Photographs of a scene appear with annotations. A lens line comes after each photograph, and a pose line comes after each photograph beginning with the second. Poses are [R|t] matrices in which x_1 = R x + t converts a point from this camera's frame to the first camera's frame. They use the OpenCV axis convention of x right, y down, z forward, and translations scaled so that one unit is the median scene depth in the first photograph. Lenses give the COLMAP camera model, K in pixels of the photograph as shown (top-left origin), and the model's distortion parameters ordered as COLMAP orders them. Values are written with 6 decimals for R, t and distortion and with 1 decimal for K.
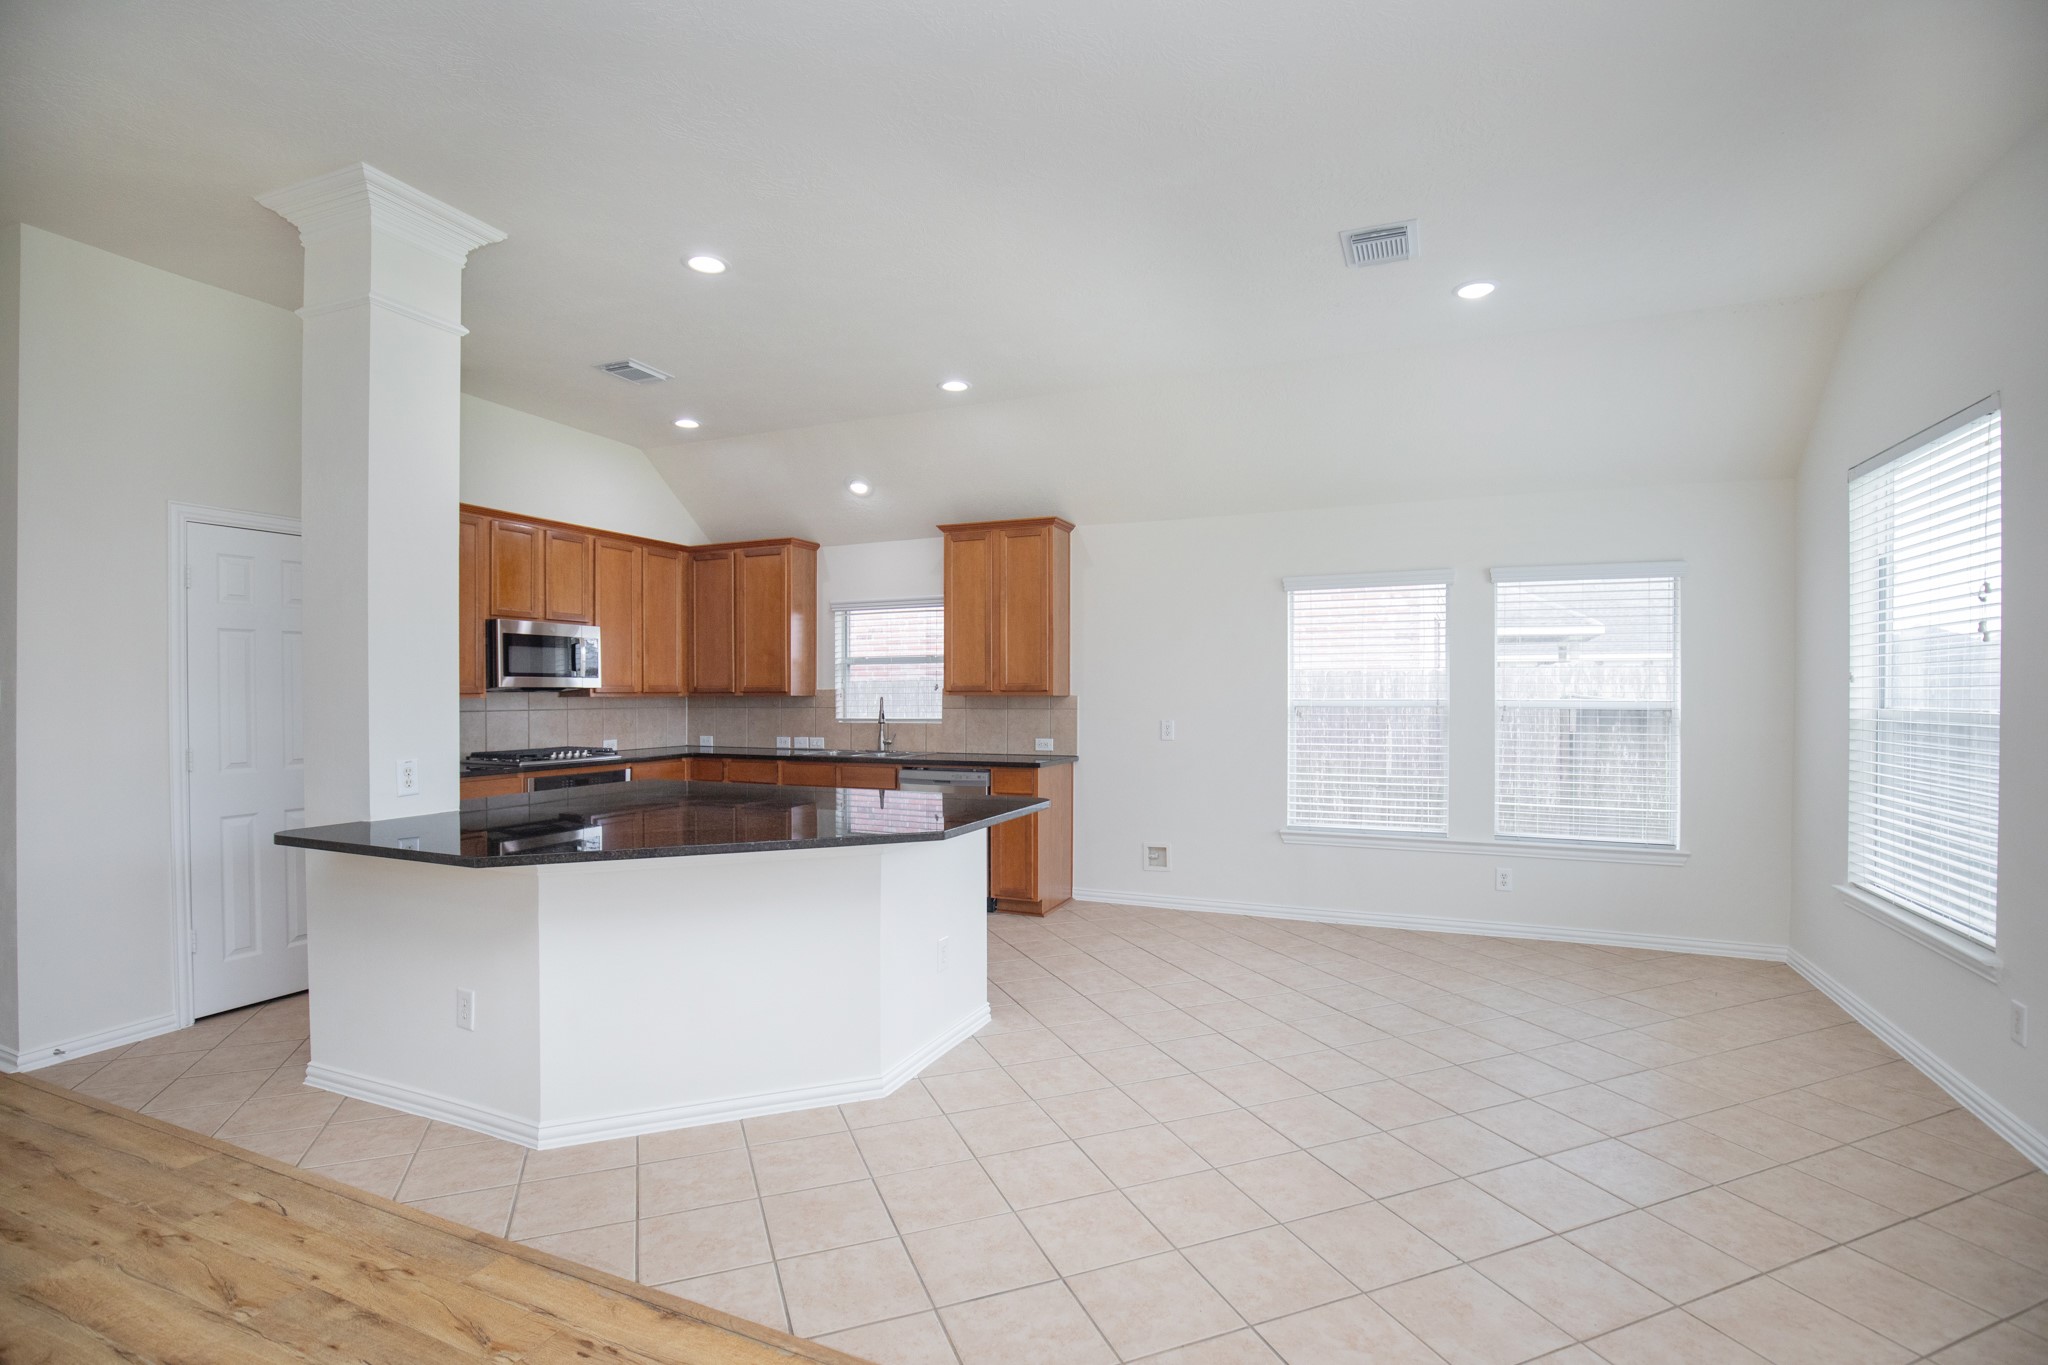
lens RADIAL K [[964.8, 0, 1027.0], [0, 964.8, 705.0], [0, 0, 1]] dist [-0.025639, 0.000964]
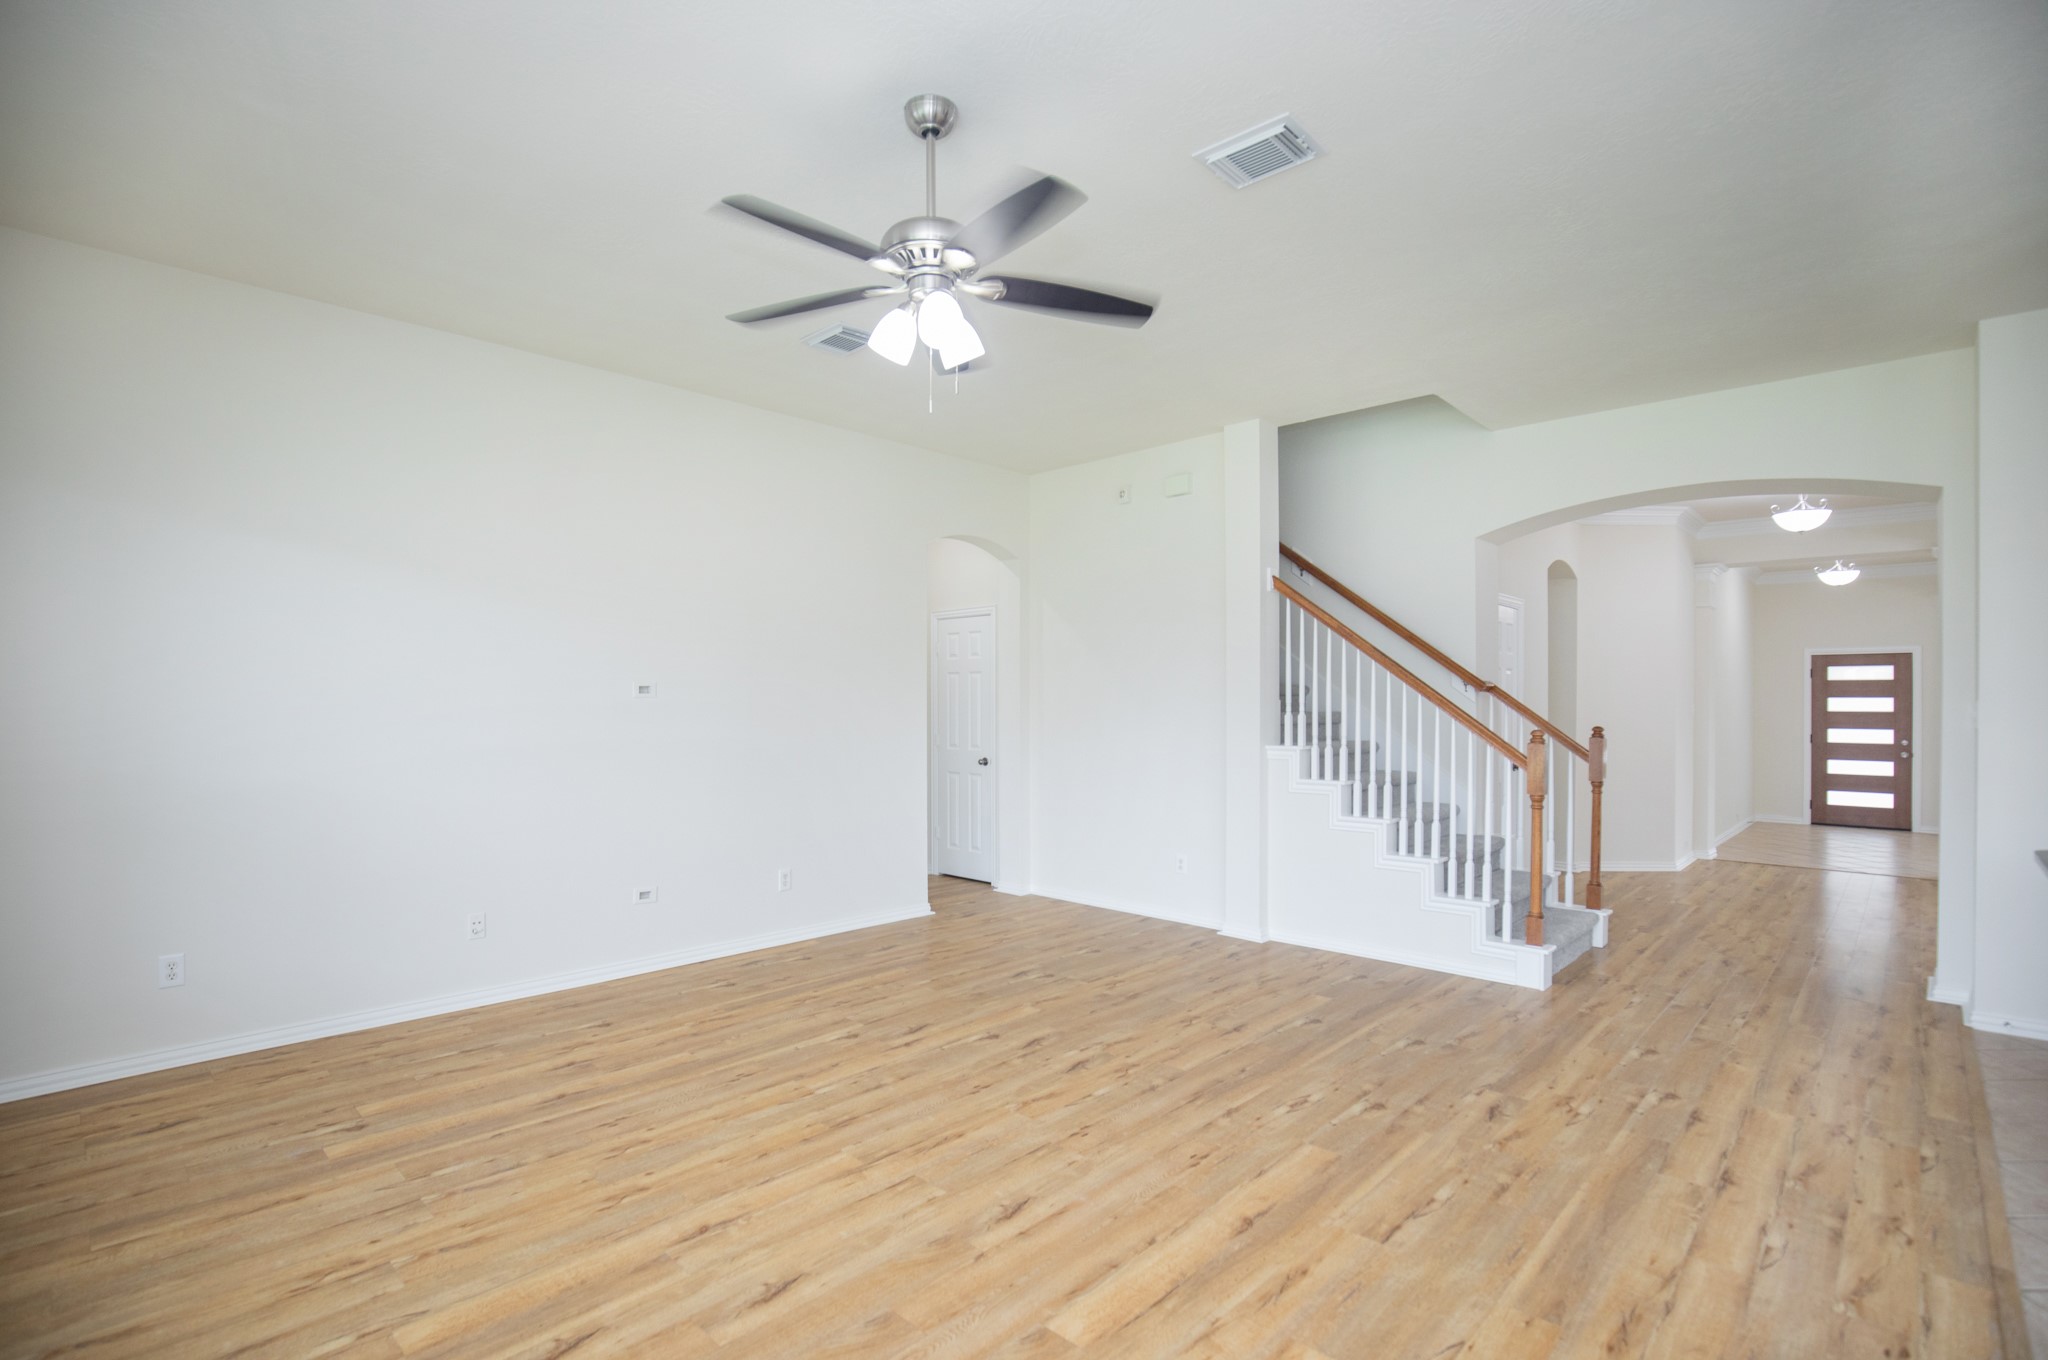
lens RADIAL K [[951.9, 0, 1006.4], [0, 951.9, 701.7], [0, 0, 1]] dist [-0.025337, 0.000234]
pose [[-0.357403, -0.000722, -0.933950, 0.267162], [-0.017591, 0.999828, 0.005959, -0.006818], [0.933784, 0.018559, -0.357355, 0.142389]]
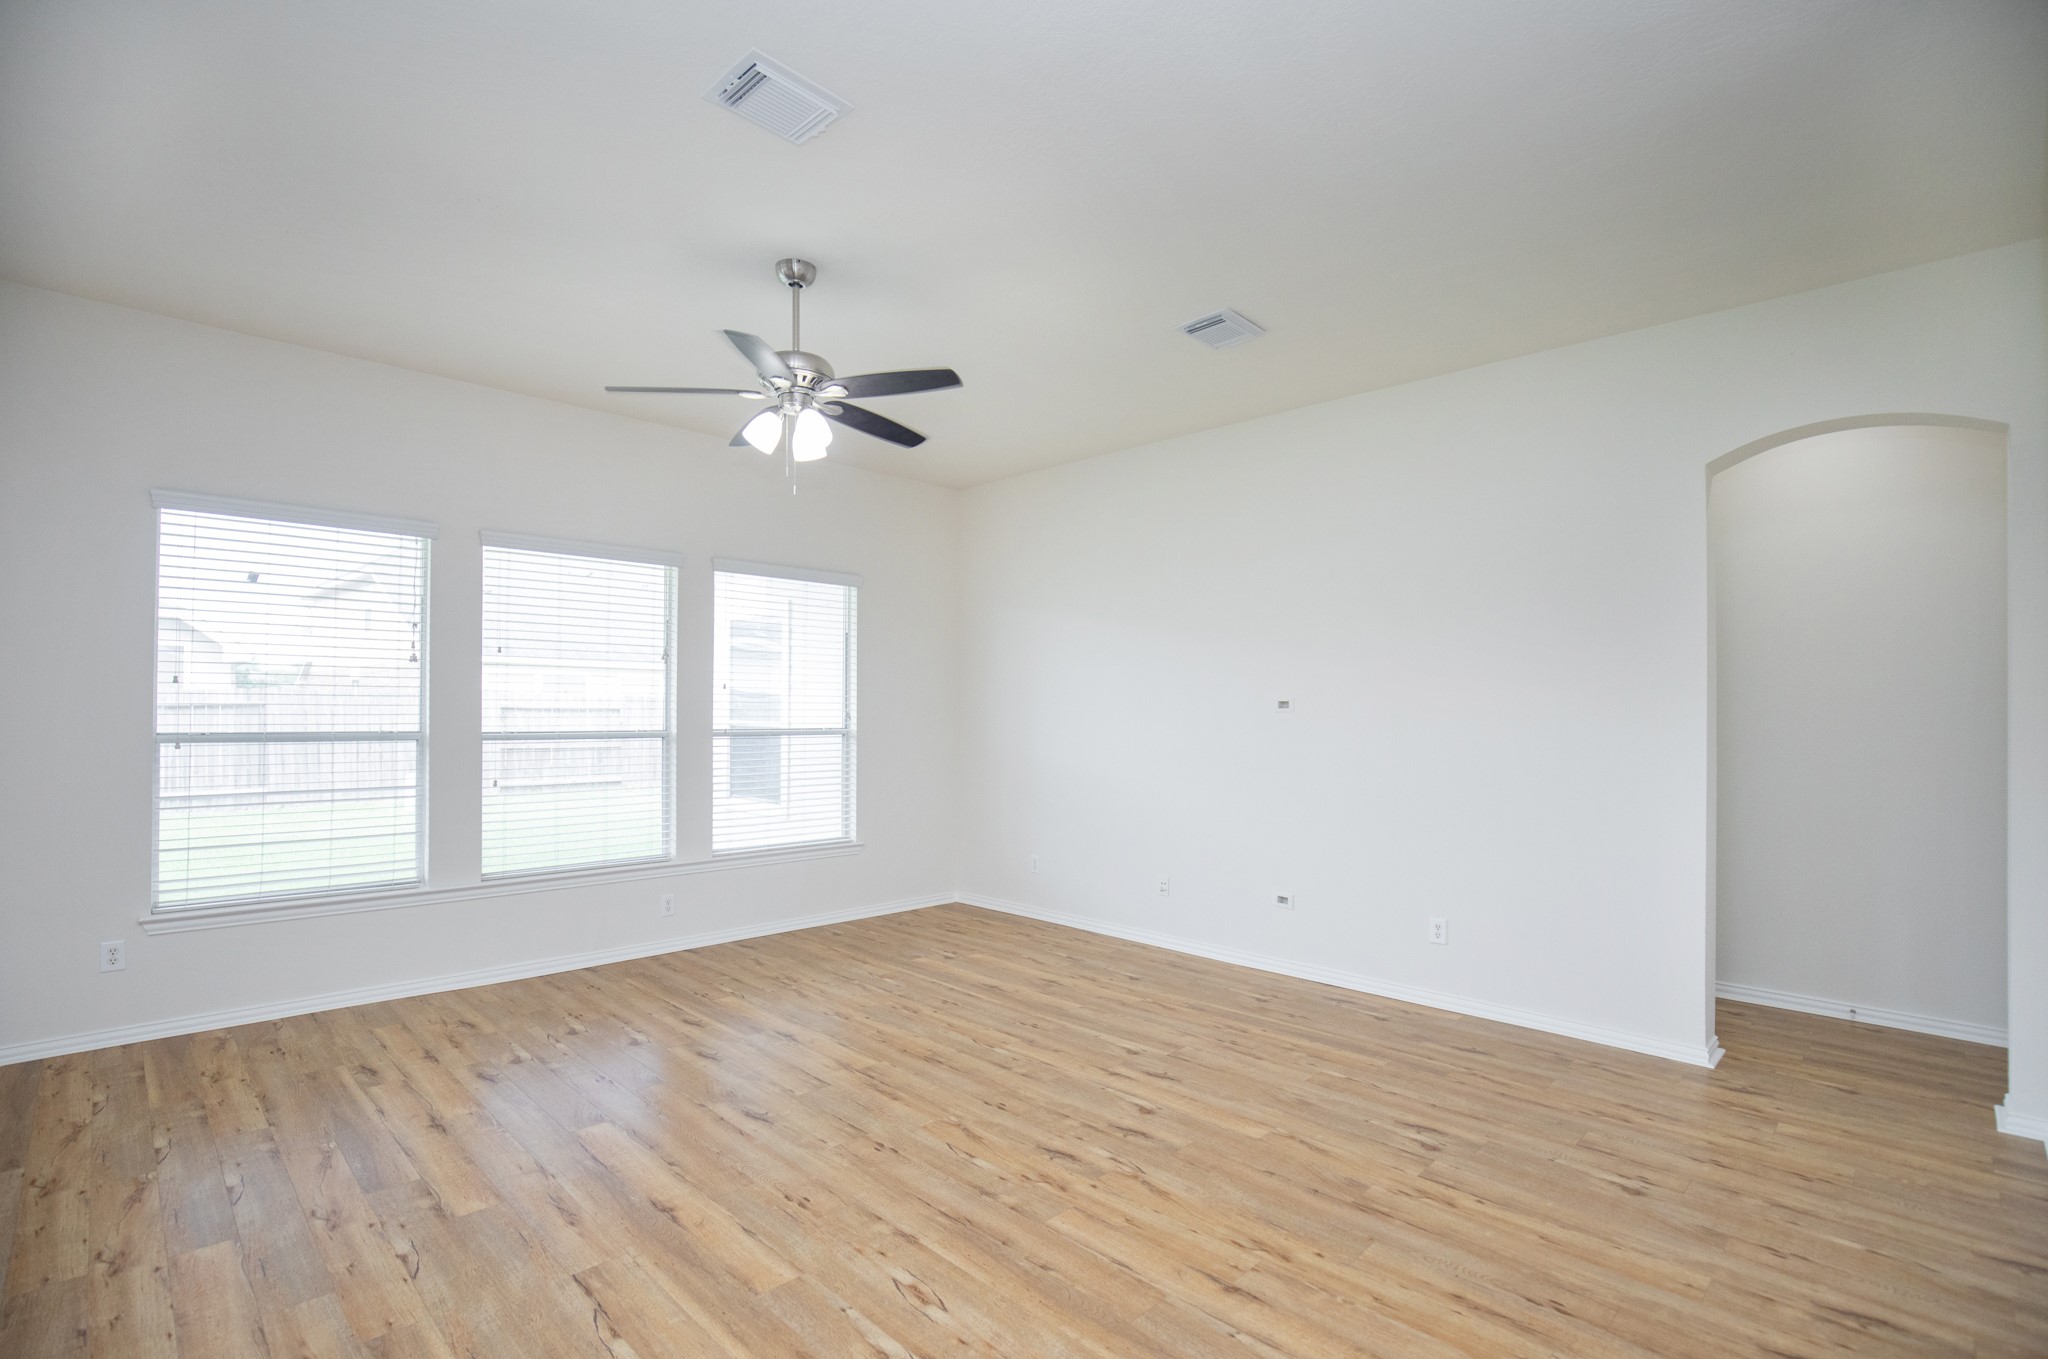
lens RADIAL K [[942.1, 0, 1030.8], [0, 942.1, 703.8], [0, 0, 1]] dist [-0.027410, 0.000671]
pose [[-0.933235, -0.004691, 0.359235, -0.477330], [-0.002607, 0.999977, 0.006286, -0.012497], [-0.359256, 0.004929, -0.933226, 0.438838]]
